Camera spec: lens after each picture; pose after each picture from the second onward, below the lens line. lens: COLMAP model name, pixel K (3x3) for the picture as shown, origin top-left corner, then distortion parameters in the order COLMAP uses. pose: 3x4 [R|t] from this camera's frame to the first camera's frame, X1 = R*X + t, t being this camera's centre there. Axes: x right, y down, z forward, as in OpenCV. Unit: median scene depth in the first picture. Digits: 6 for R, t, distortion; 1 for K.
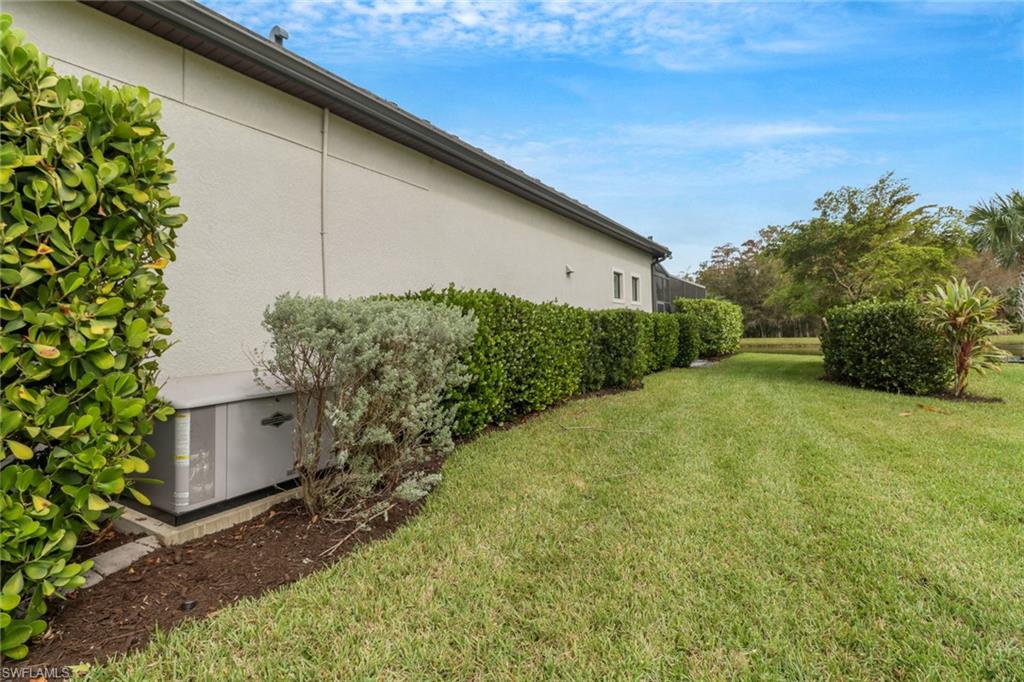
lens RADIAL K [[476.6, 0, 514.2], [0, 476.6, 326.1], [0, 0, 1]] dist [0.000038, -0.000376]
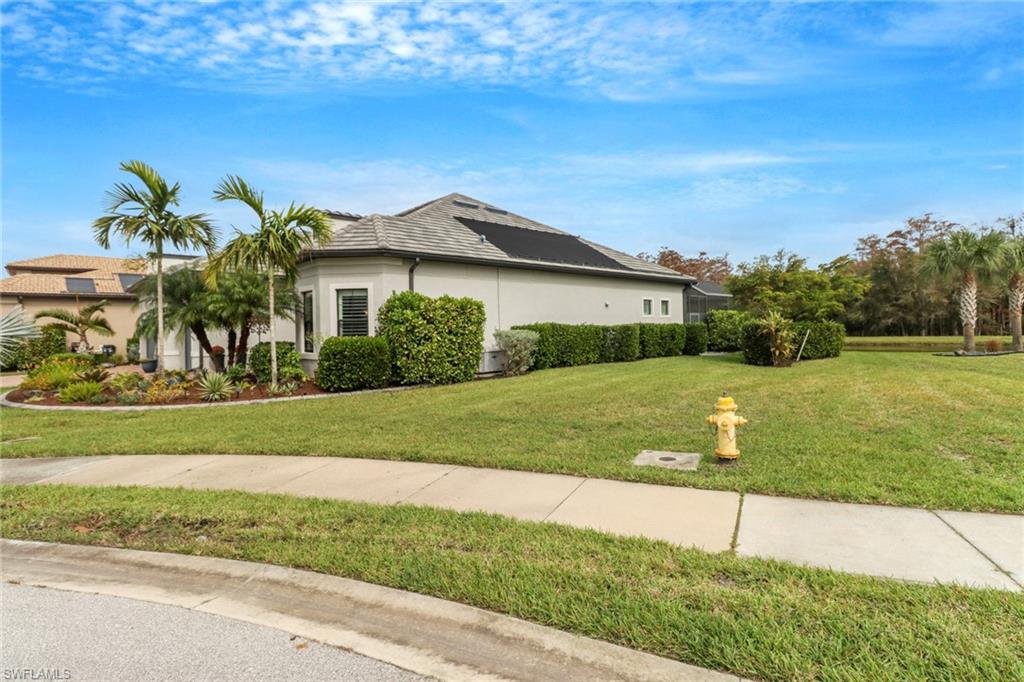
lens RADIAL K [[476.6, 0, 514.2], [0, 476.6, 326.1], [0, 0, 1]] dist [0.000038, -0.000376]
pose [[0.962898, -0.004143, -0.269834, 0.277843], [0.005604, 0.999974, 0.004641, -0.035281], [0.269808, -0.005981, 0.962896, -1.014429]]
